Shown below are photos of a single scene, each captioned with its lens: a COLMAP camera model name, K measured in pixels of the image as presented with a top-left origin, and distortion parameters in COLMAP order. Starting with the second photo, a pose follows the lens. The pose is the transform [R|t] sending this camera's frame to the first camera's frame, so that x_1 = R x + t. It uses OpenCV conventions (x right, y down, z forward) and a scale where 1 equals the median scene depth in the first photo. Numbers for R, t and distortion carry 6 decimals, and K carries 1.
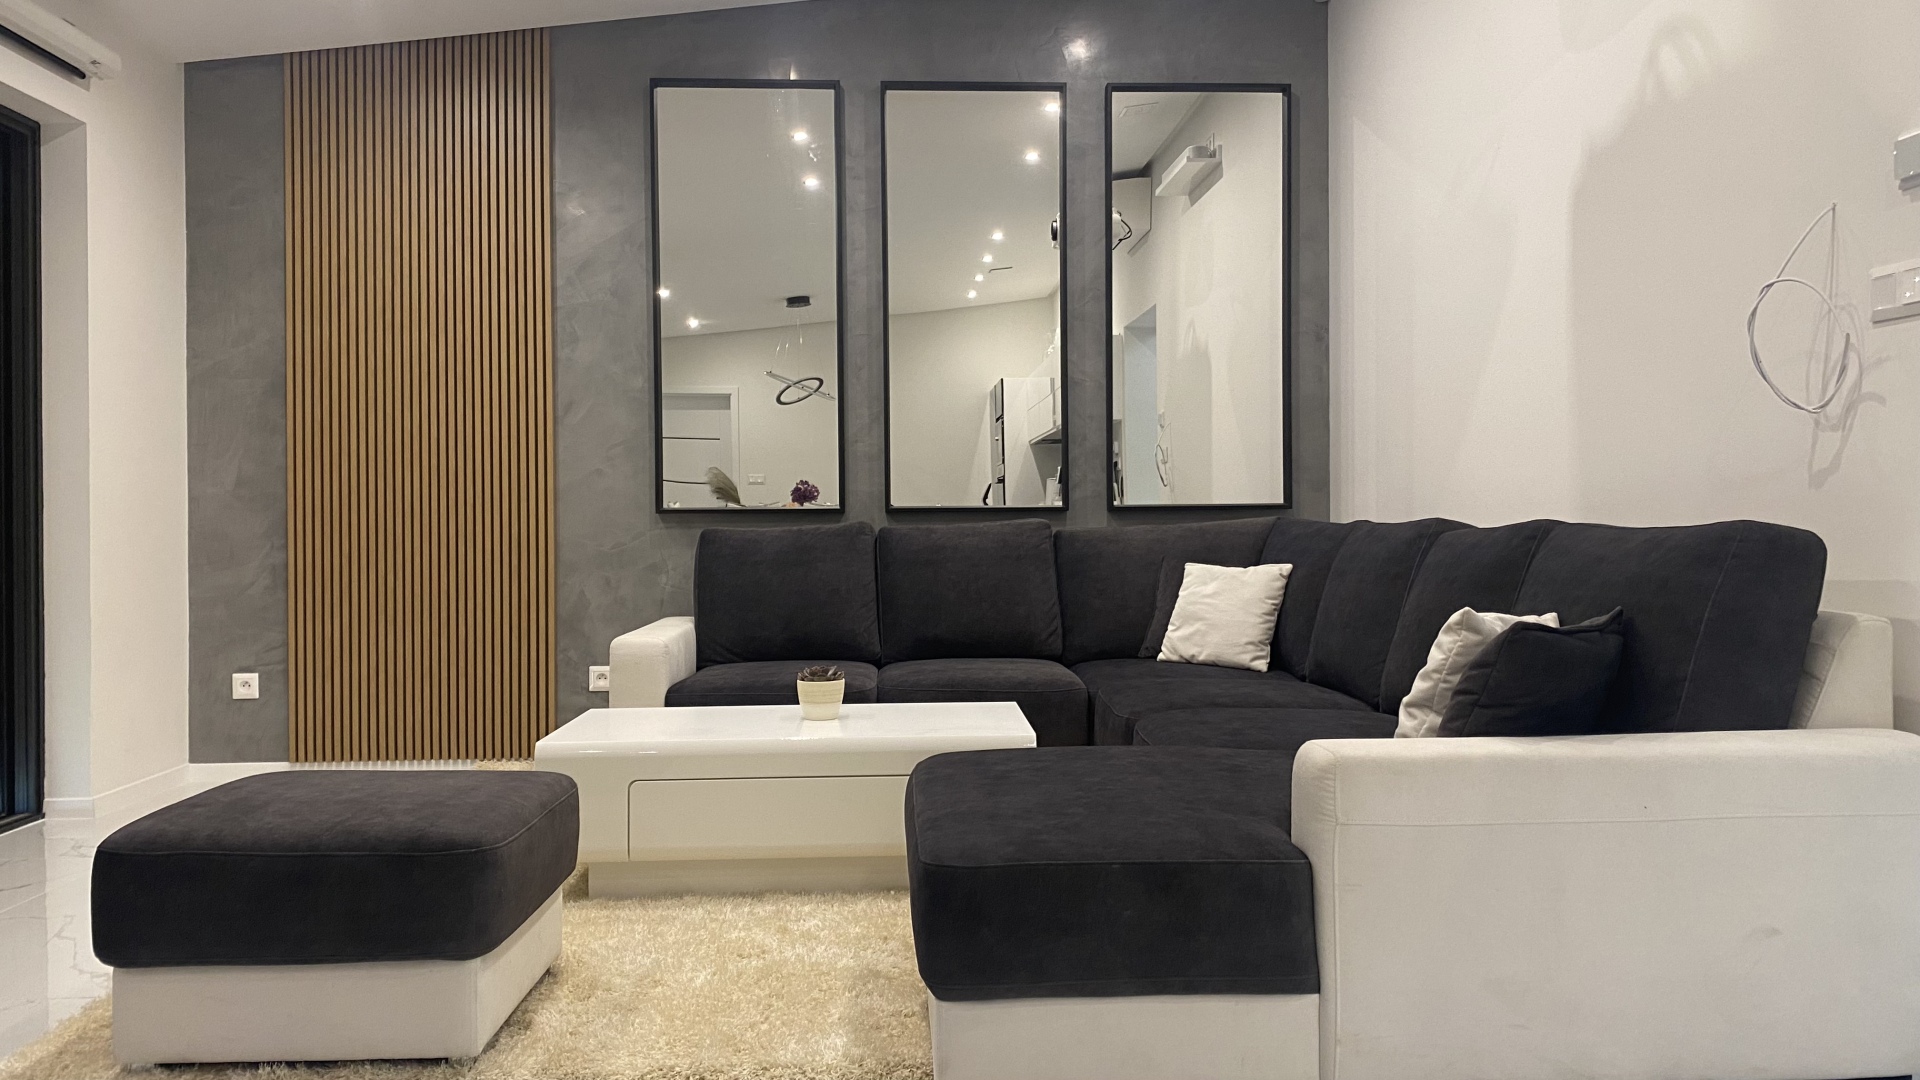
lens RADIAL K [[1474.3, 0, 949.1], [0, 1474.3, 526.9], [0, 0, 1]] dist [0.054372, -0.069155]
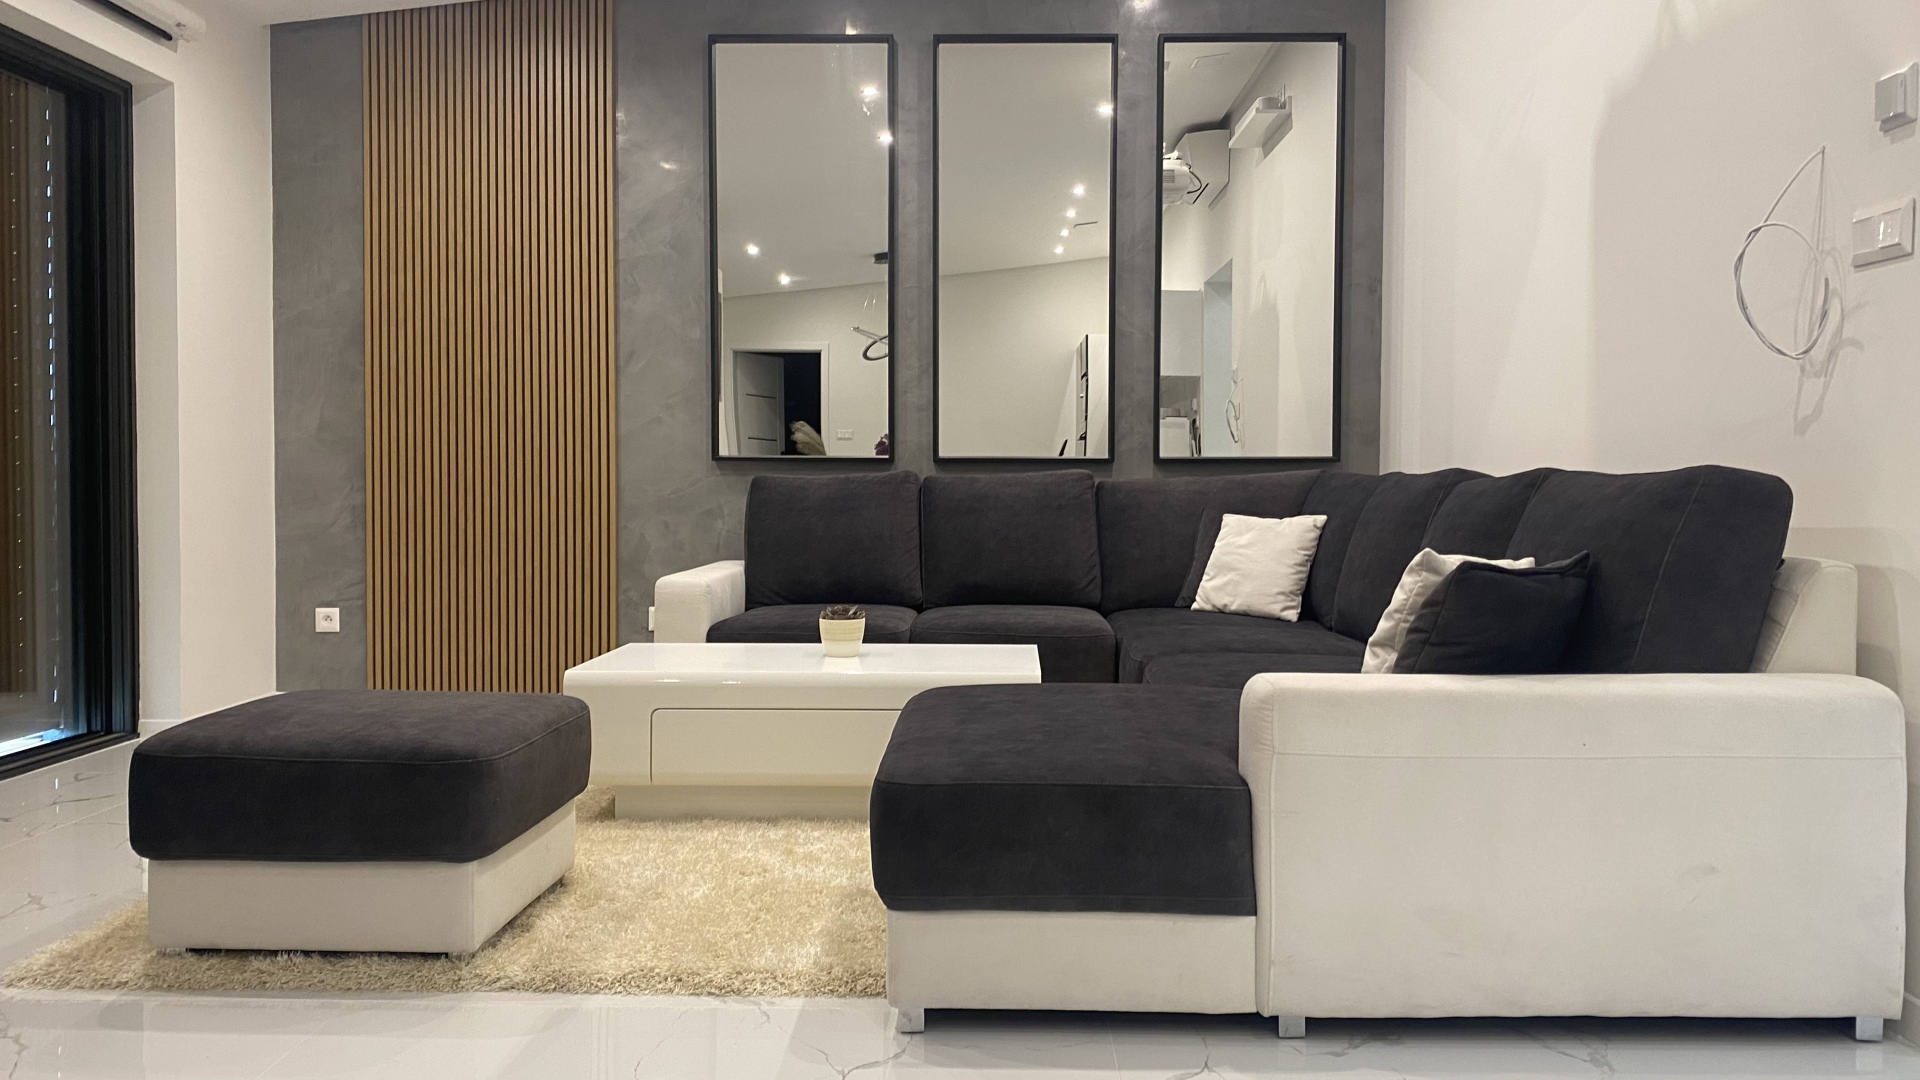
lens RADIAL K [[1474.3, 0, 953.1], [0, 1474.3, 525.9], [0, 0, 1]] dist [0.054372, -0.069155]
pose [[0.997211, 0.013158, -0.073458, 0.046508], [-0.011222, 0.999580, 0.026704, 0.007167], [0.073779, -0.025806, 0.996941, -0.016740]]
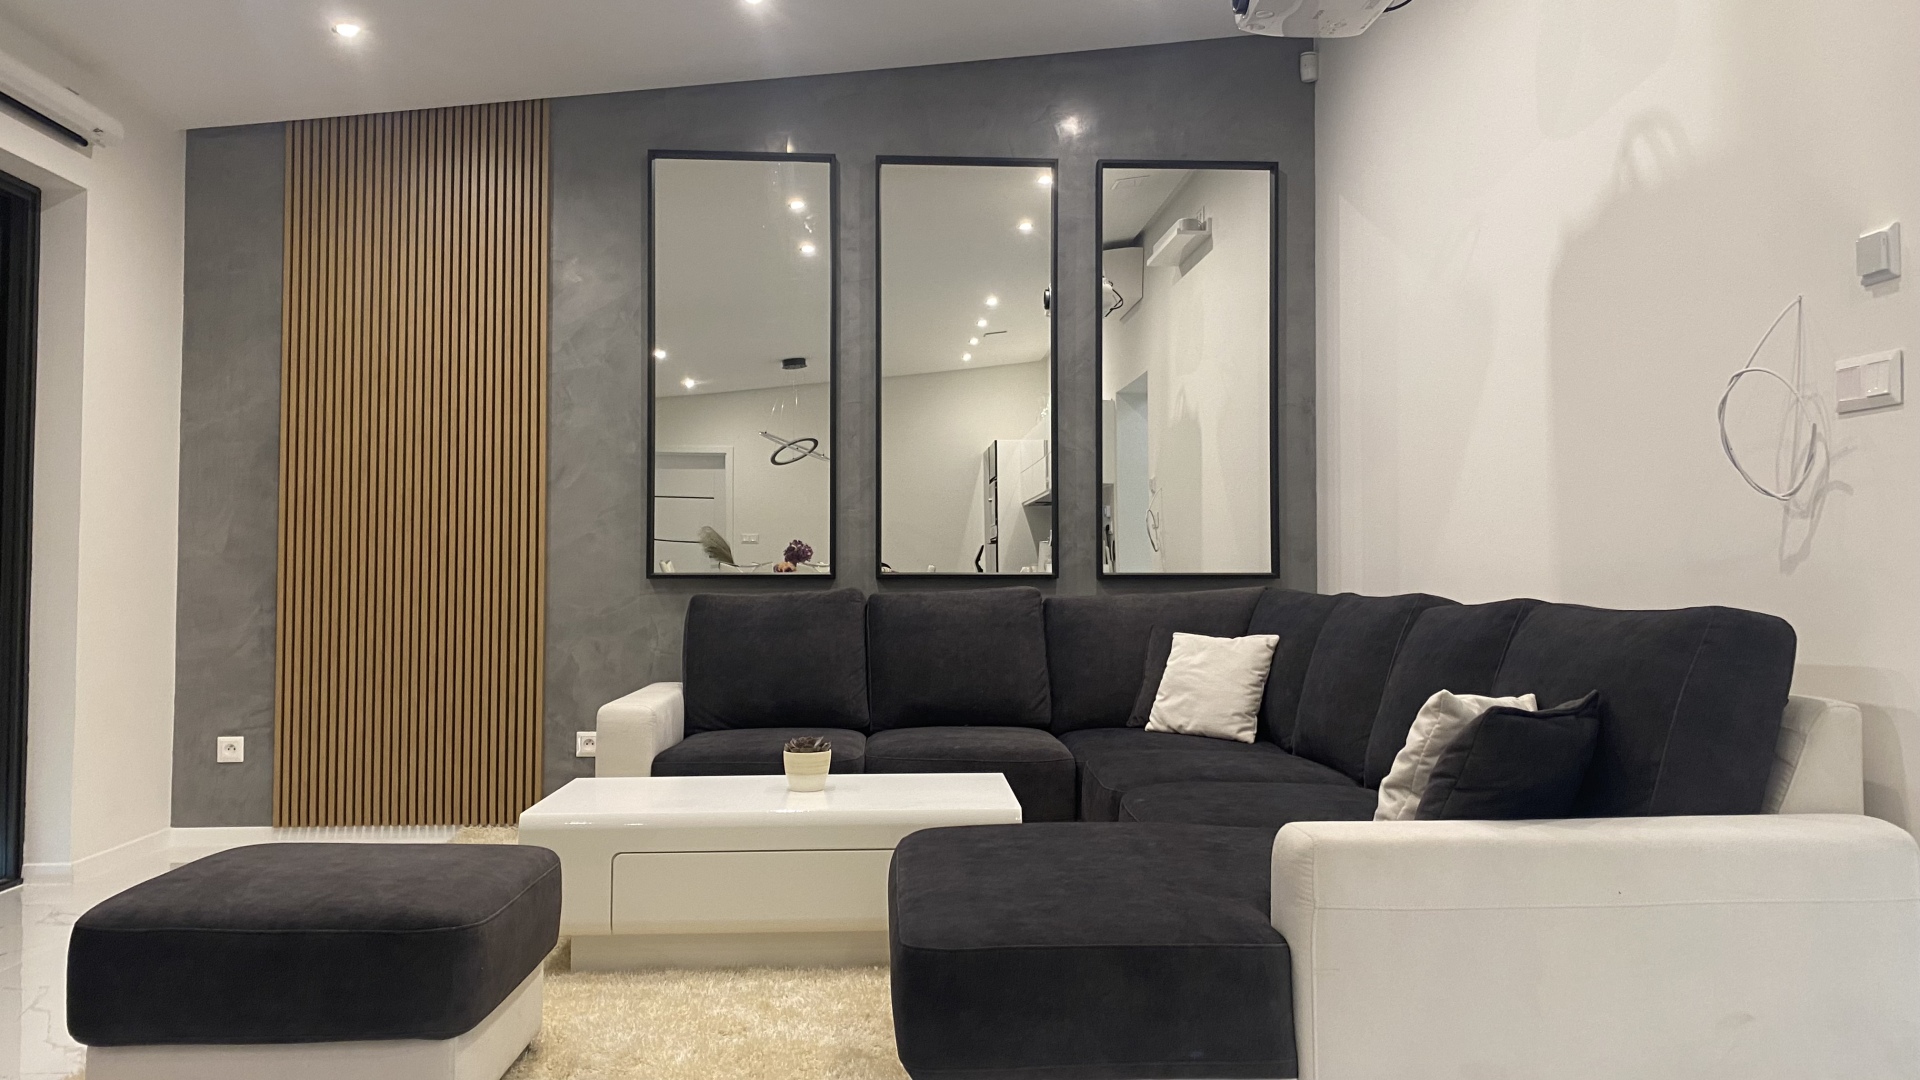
lens RADIAL K [[1474.3, 0, 960.1], [0, 1474.3, 525.3], [0, 0, 1]] dist [0.054372, -0.069155]
pose [[0.999912, 0.008150, 0.010431, 0.003405], [-0.007731, 0.999184, -0.039646, -0.007194], [-0.010745, 0.039562, 0.999159, -0.005576]]
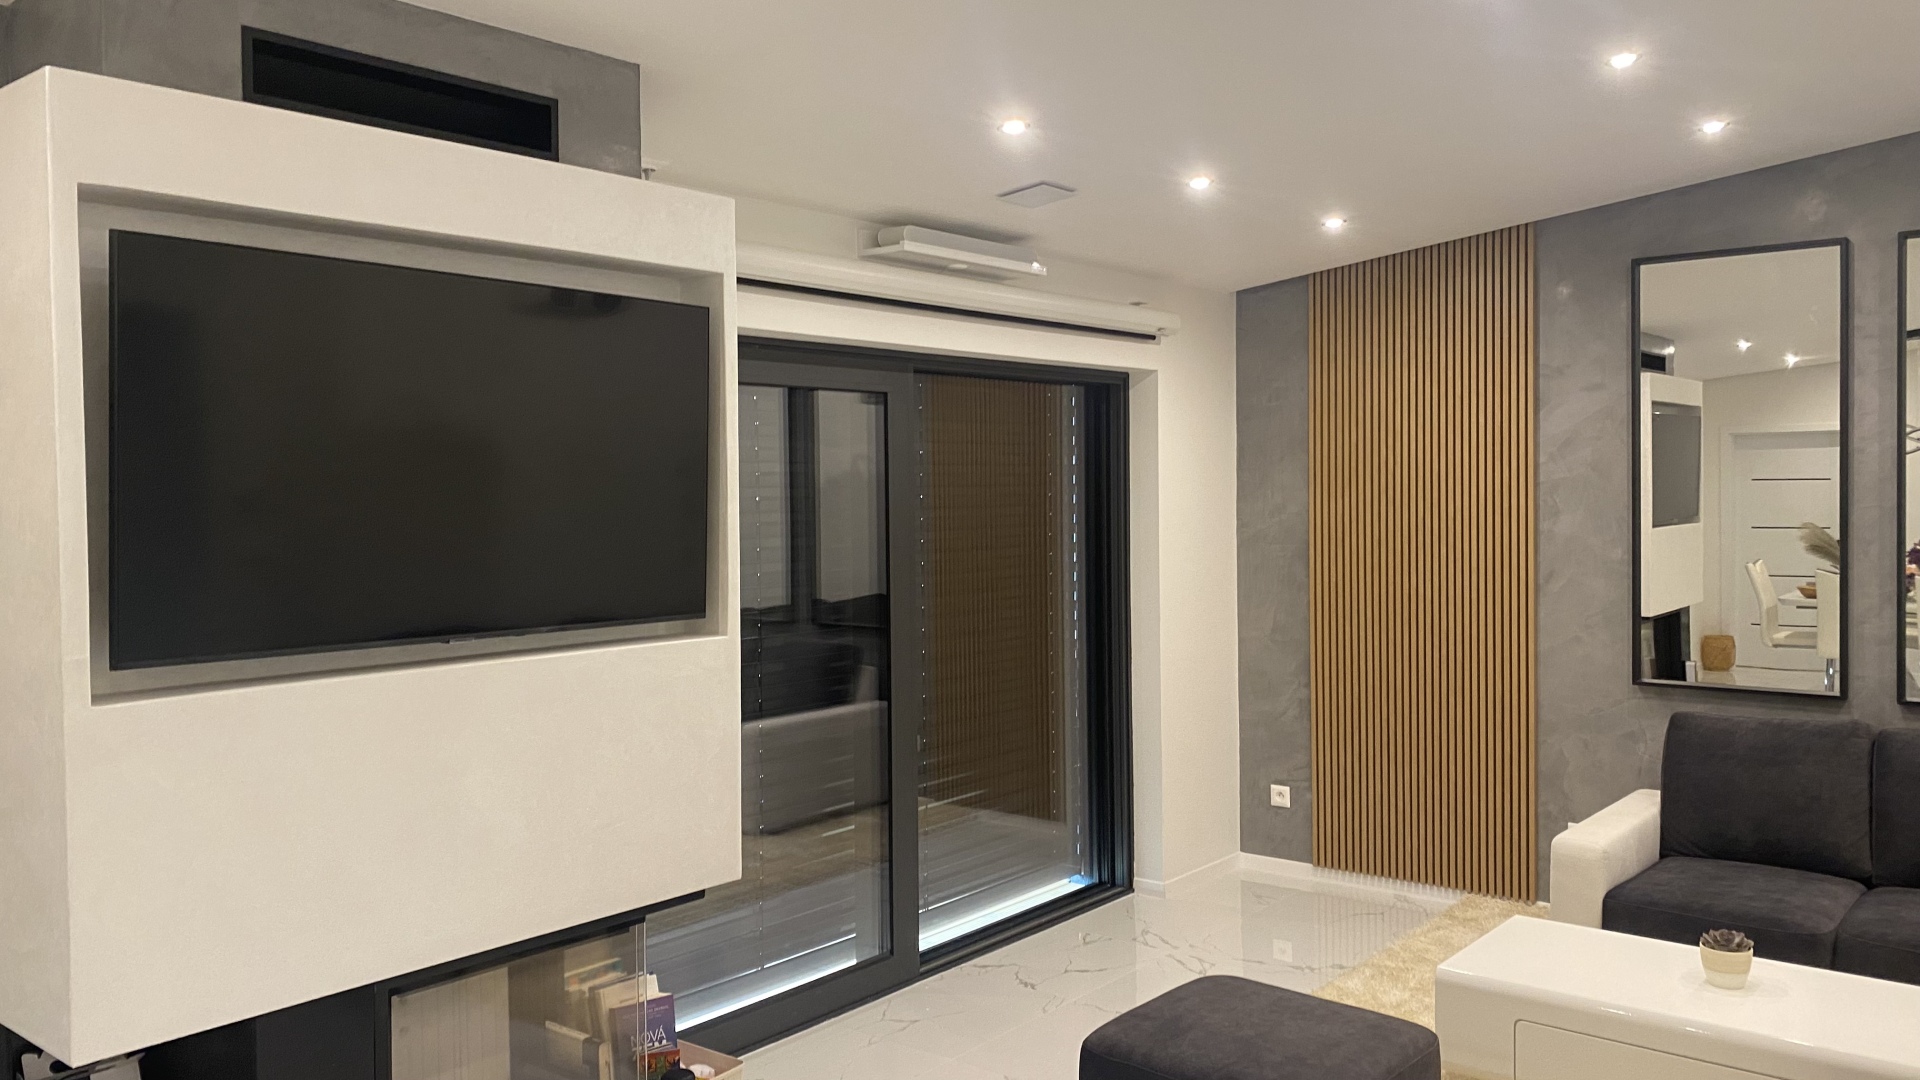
lens RADIAL K [[1474.3, 0, 977.7], [0, 1474.3, 520.1], [0, 0, 1]] dist [0.054372, -0.069155]
pose [[0.751096, 0.013502, -0.660055, 0.139156], [0.004050, 0.999678, 0.025058, -0.151765], [0.660181, -0.021494, 0.750799, -0.069209]]
